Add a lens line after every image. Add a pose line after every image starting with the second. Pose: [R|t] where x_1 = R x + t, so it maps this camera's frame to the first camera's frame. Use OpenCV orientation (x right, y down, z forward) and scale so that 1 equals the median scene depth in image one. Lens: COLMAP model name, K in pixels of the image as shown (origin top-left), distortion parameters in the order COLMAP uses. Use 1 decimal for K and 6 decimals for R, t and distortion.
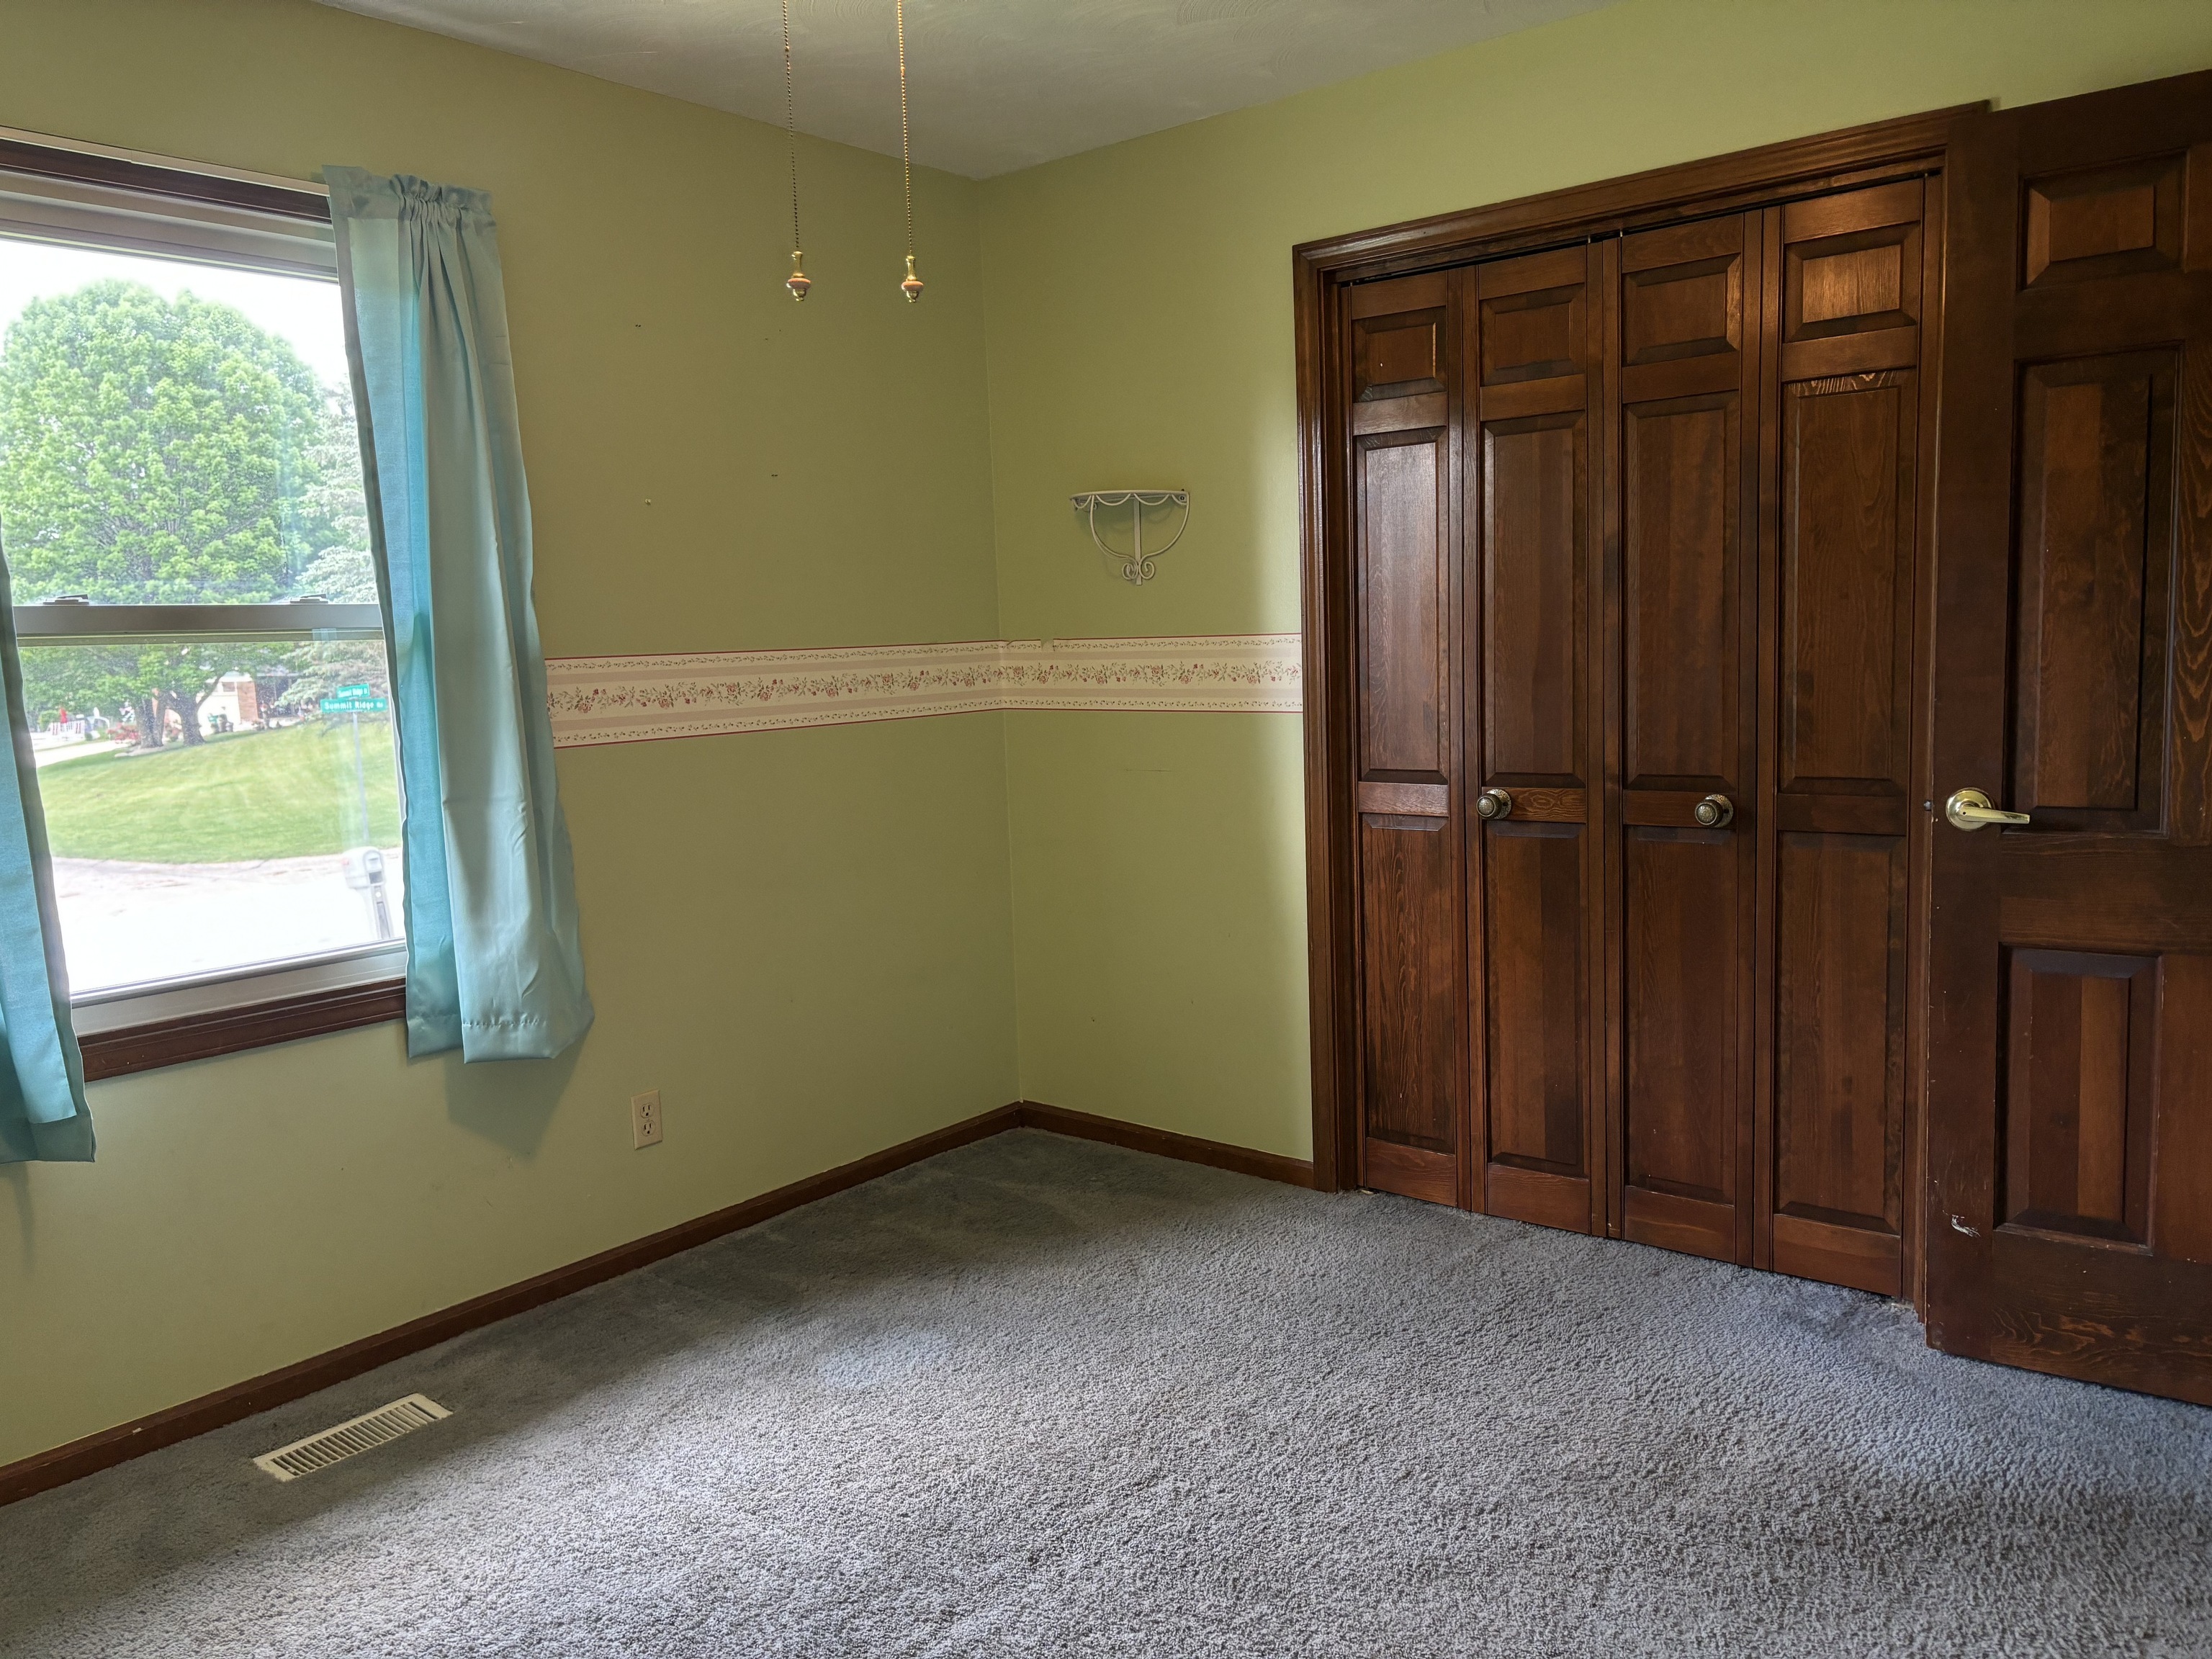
lens RADIAL K [[1688.4, 0, 1108.0], [0, 1688.4, 832.2], [0, 0, 1]] dist [0.070604, -0.071139]
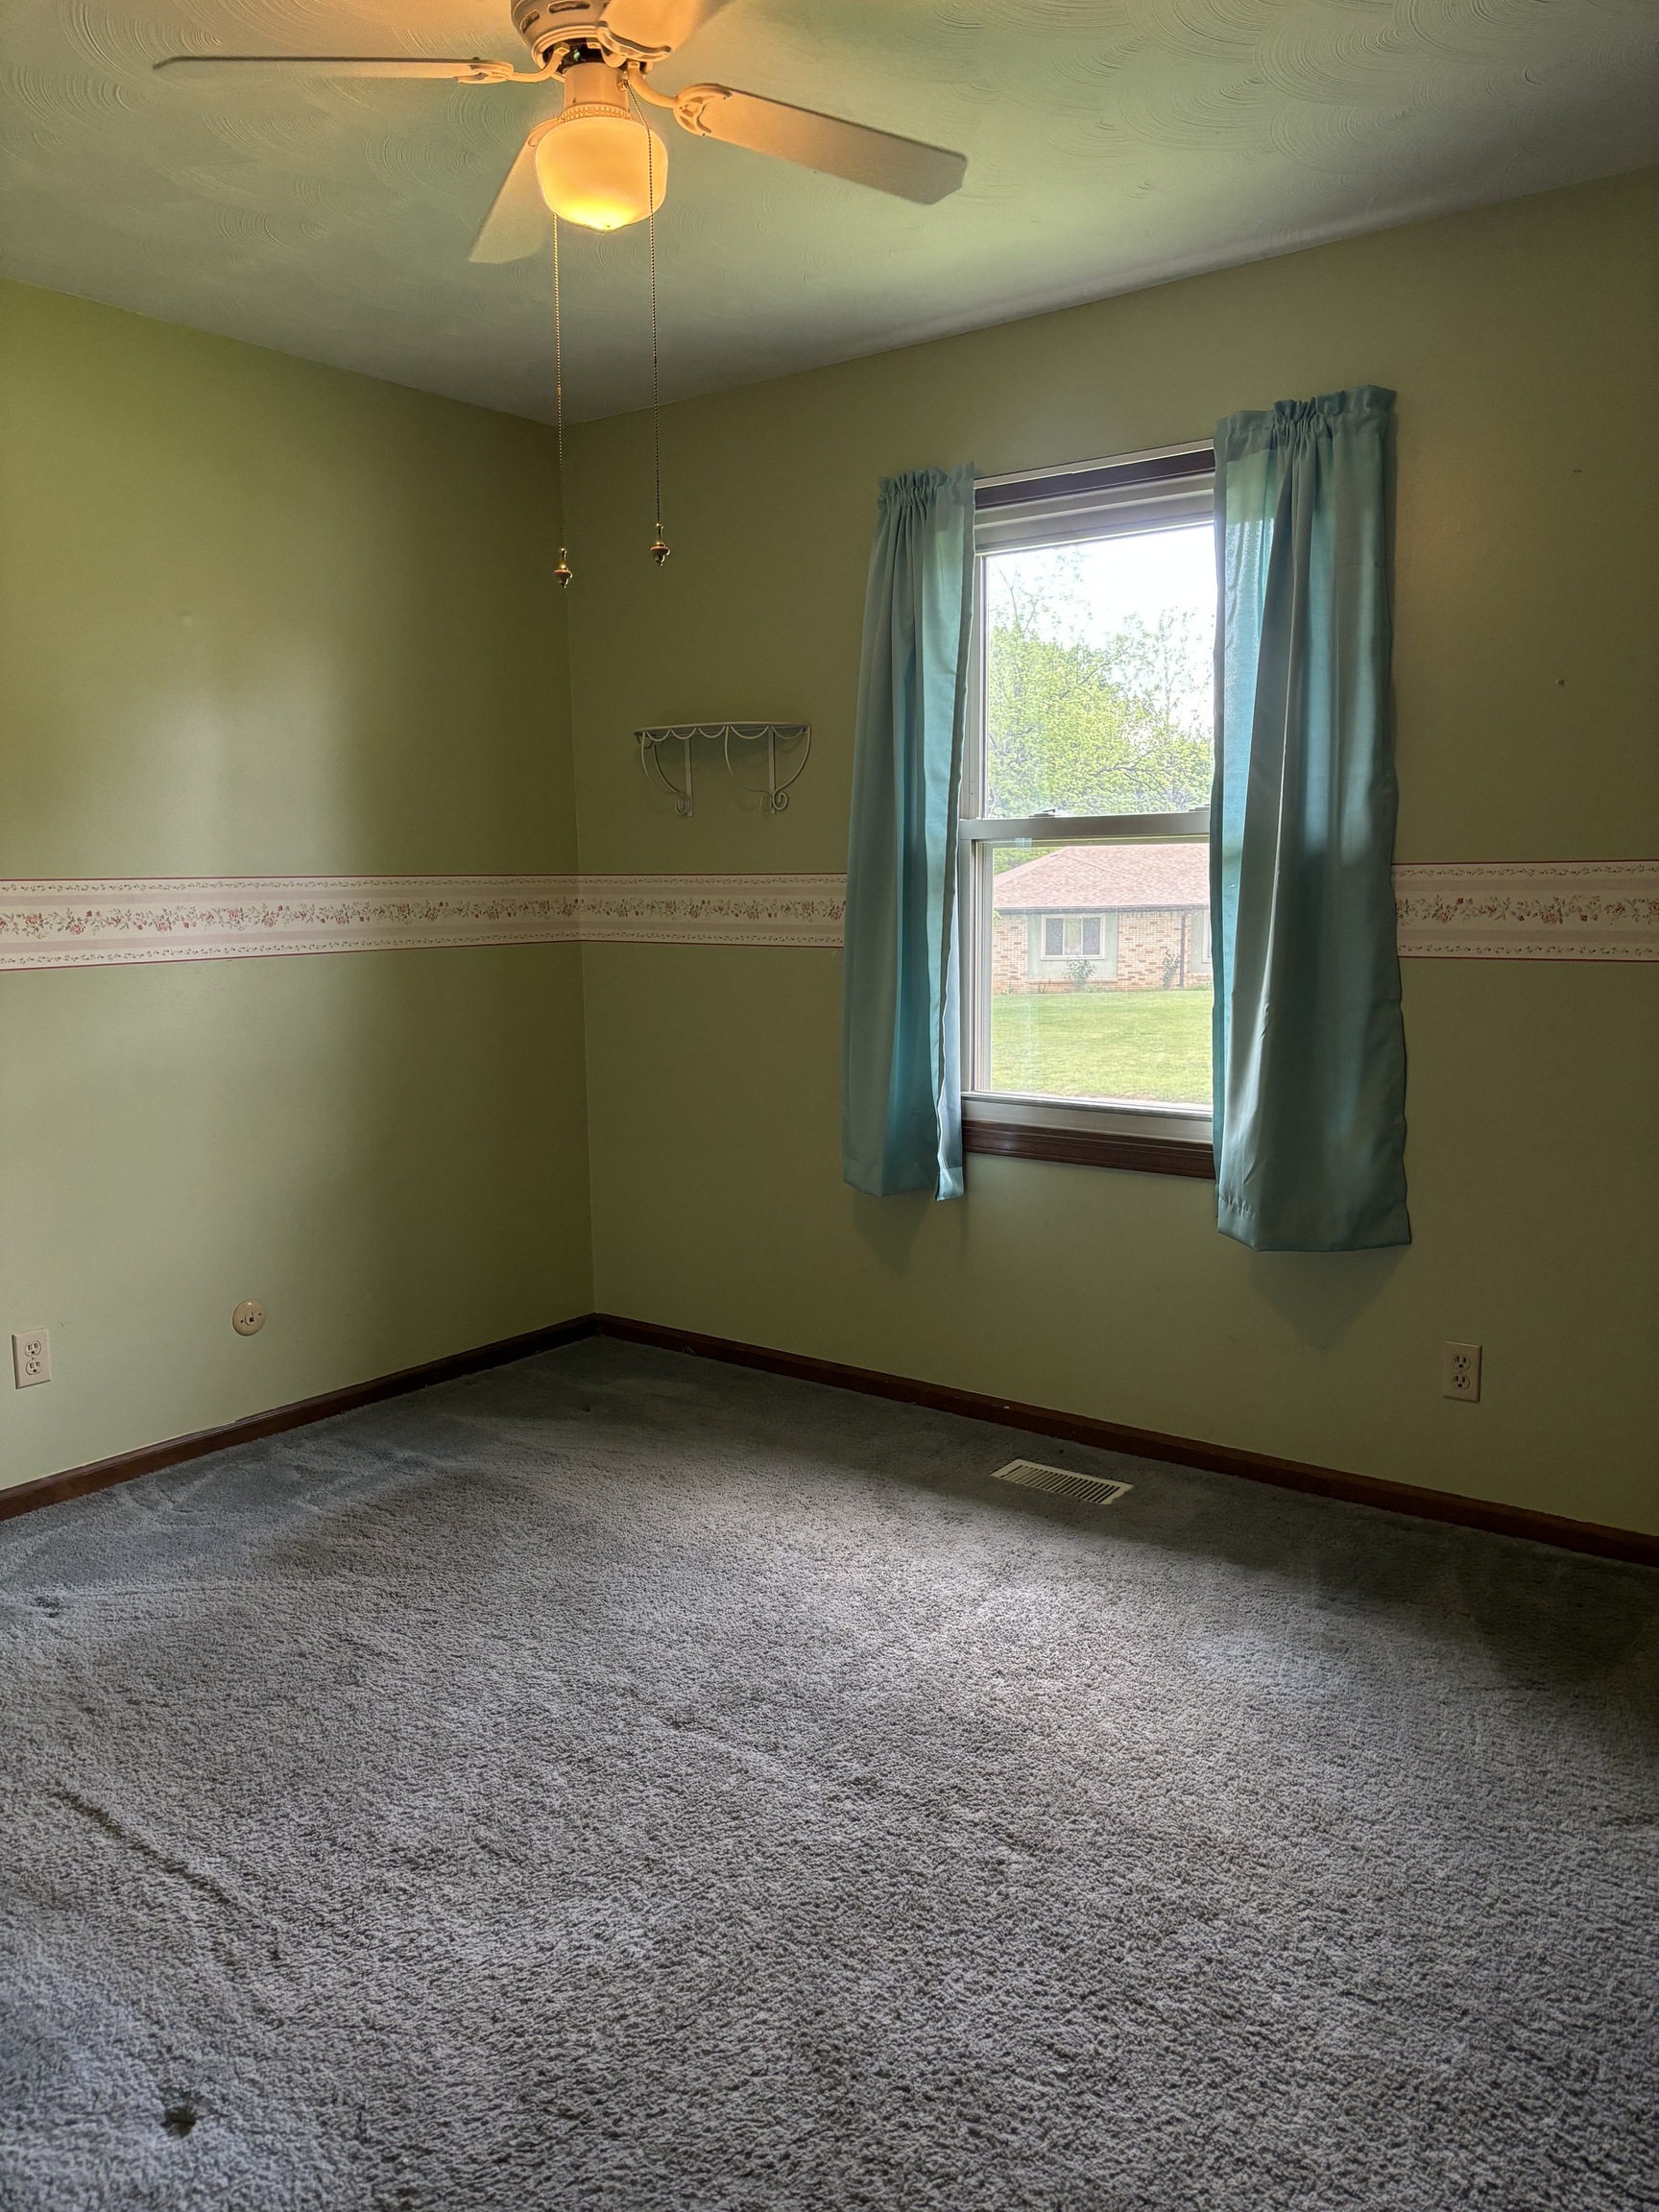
lens RADIAL K [[1688.4, 0, 843.2], [0, 1688.4, 1114.2], [0, 0, 1]] dist [0.070604, -0.071139]
pose [[0.037345, 0.183437, -0.982322, 0.696001], [-0.103652, 0.978416, 0.178767, -0.113028], [0.993912, 0.095144, 0.055553, 0.709204]]
